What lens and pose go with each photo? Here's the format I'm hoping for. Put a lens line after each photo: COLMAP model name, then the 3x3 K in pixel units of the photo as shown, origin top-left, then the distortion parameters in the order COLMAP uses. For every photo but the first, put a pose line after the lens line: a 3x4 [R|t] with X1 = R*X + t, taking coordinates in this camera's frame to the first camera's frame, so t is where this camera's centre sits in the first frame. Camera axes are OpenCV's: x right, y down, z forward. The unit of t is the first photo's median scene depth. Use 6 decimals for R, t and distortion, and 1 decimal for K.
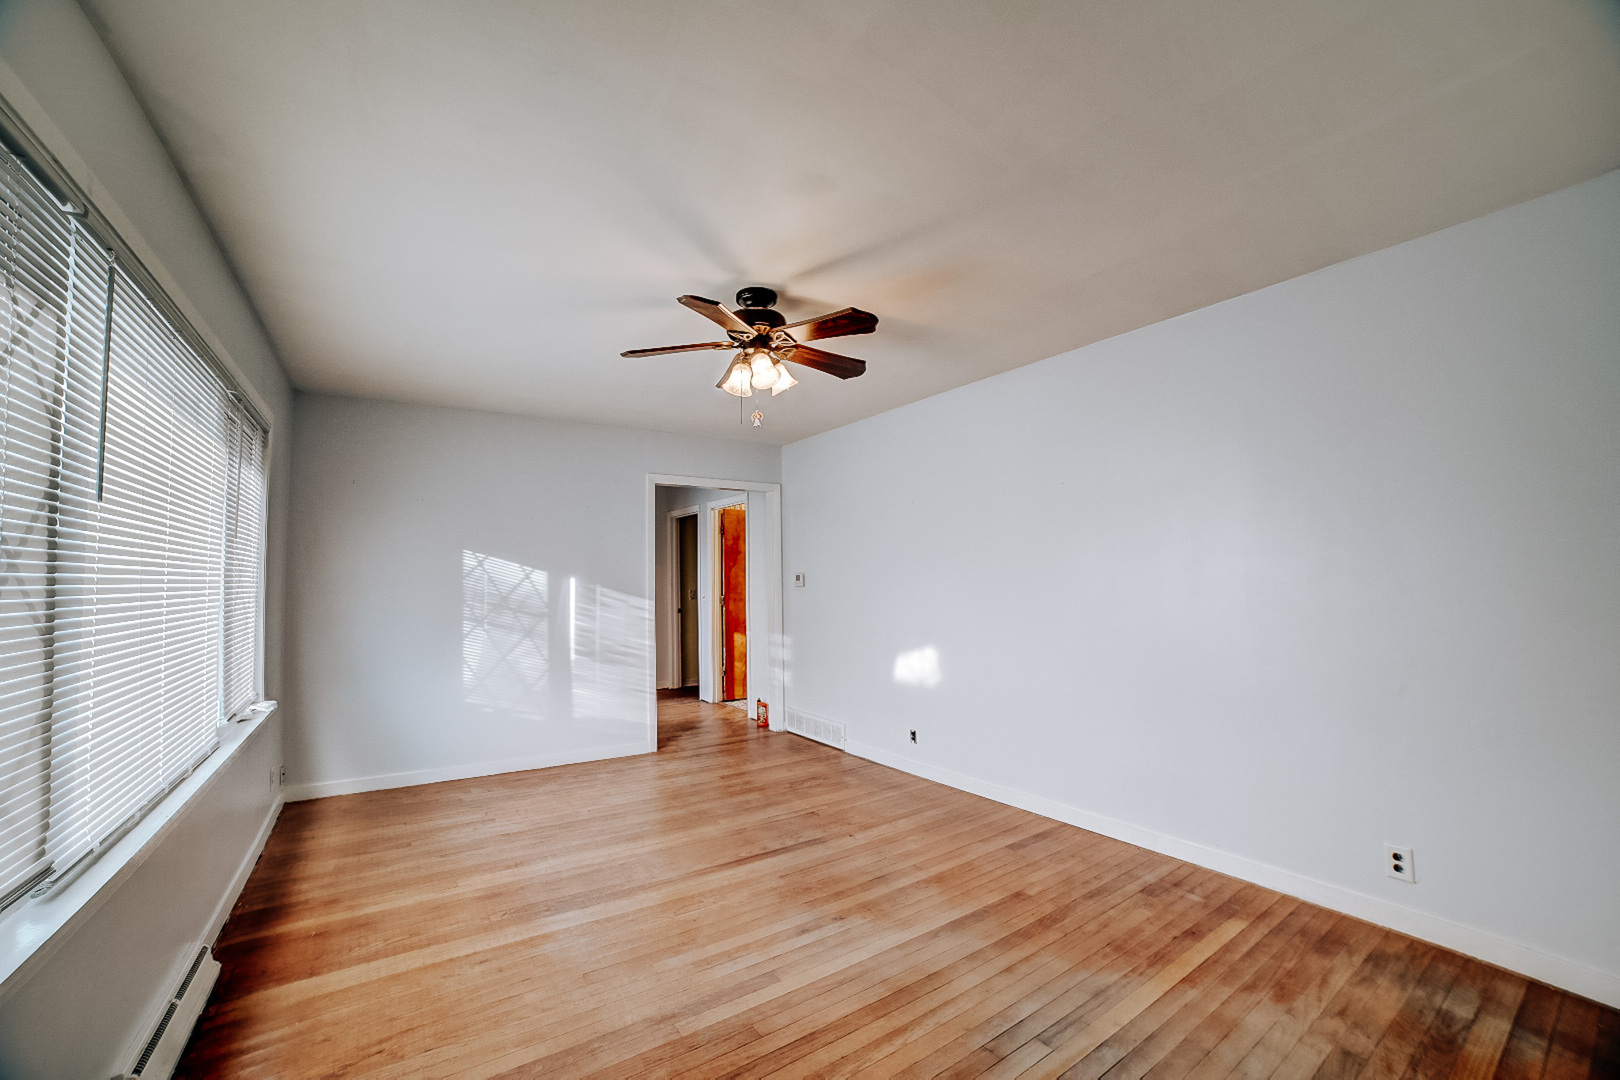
lens RADIAL K [[639.6, 0, 804.8], [0, 639.6, 546.6], [0, 0, 1]] dist [-0.113944, 0.039221]
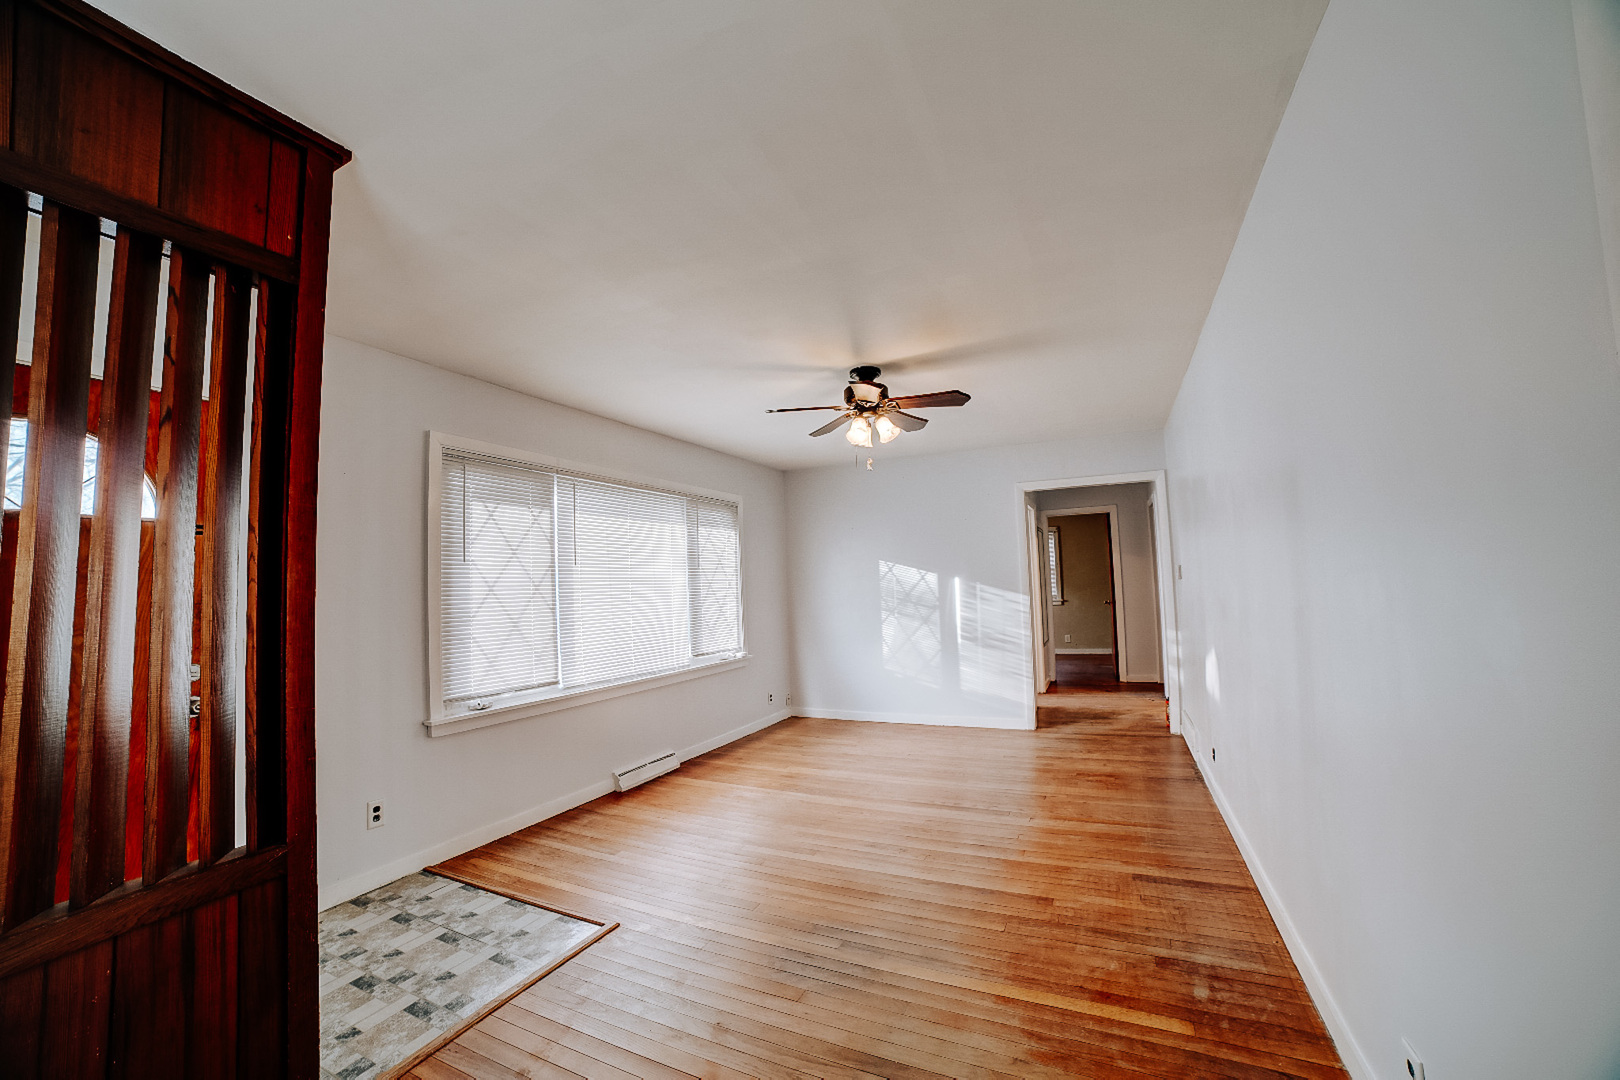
lens RADIAL K [[639.6, 0, 804.8], [0, 639.6, 546.6], [0, 0, 1]] dist [-0.113944, 0.039221]
pose [[0.502381, -0.059851, -0.862572, 0.675035], [0.075219, 0.996845, -0.025358, -0.002496], [0.861368, -0.052142, 0.505298, 0.128429]]
